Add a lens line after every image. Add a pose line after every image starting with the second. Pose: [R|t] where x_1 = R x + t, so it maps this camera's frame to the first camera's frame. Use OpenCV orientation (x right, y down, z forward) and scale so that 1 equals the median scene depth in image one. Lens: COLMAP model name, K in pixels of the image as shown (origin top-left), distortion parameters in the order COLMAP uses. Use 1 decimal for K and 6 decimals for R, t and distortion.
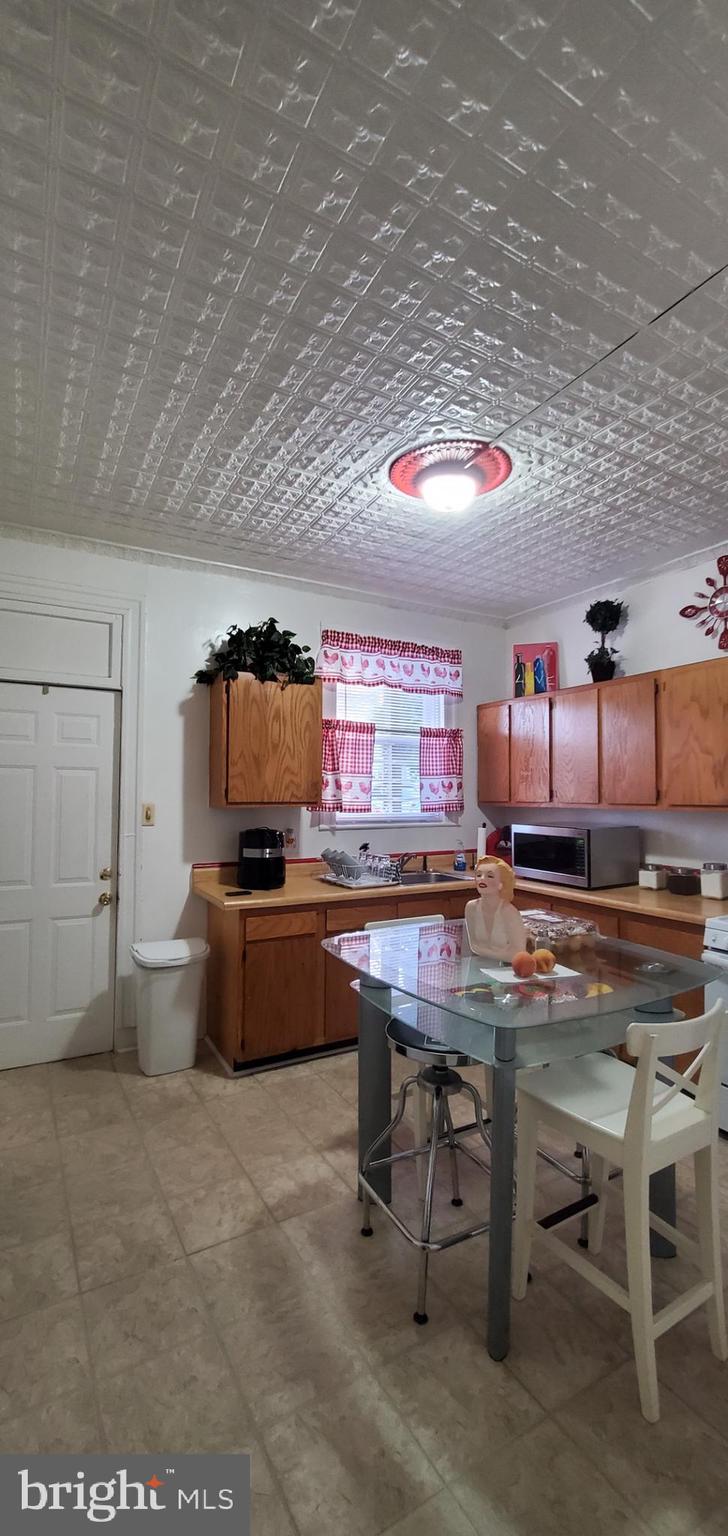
lens RADIAL K [[611.5, 0, 359.8], [0, 611.5, 776.0], [0, 0, 1]] dist [0.000881, -0.003305]
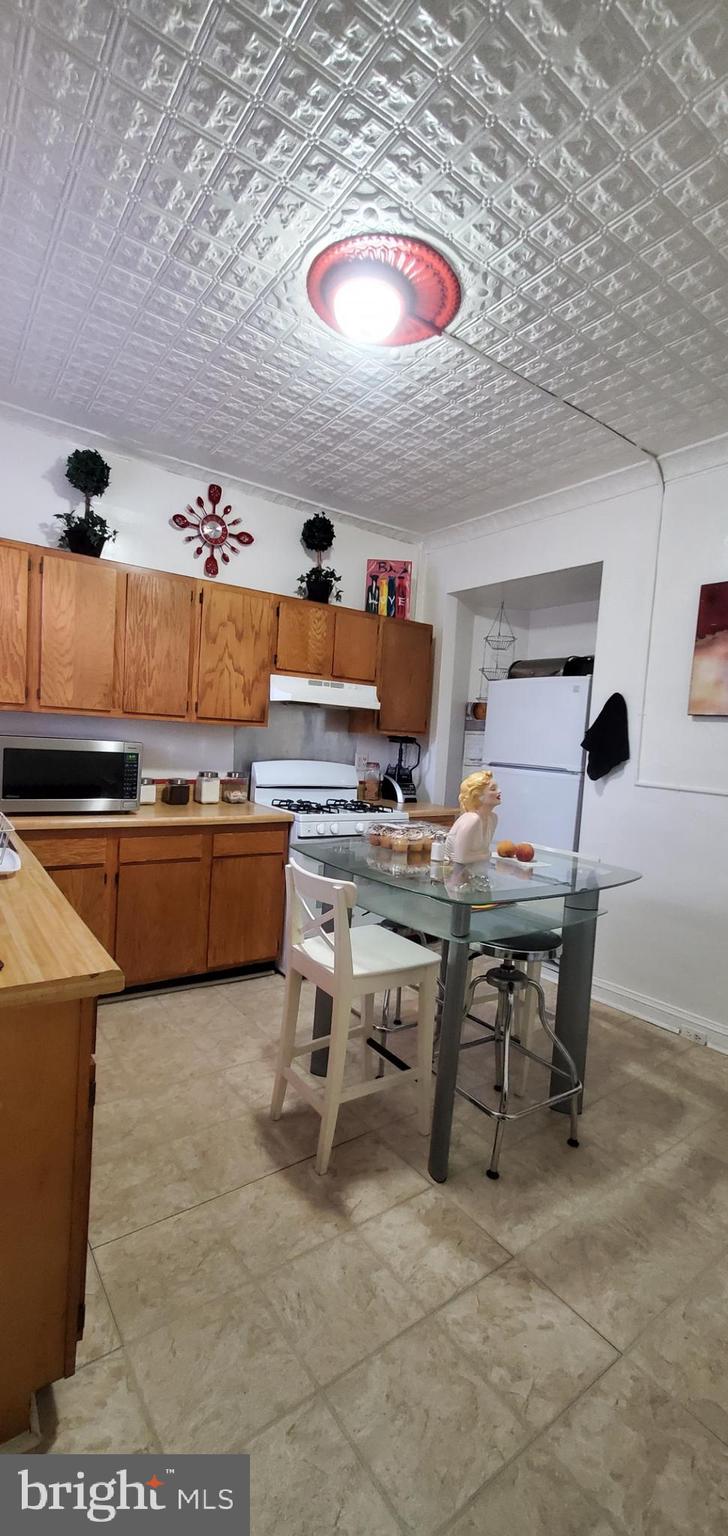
lens RADIAL K [[611.5, 0, 359.8], [0, 611.5, 776.0], [0, 0, 1]] dist [0.000881, -0.003305]
pose [[-0.107200, -0.066381, 0.992019, -0.701219], [-0.088574, 0.994439, 0.056972, 0.082705], [-0.990284, -0.081760, -0.112484, 1.109709]]
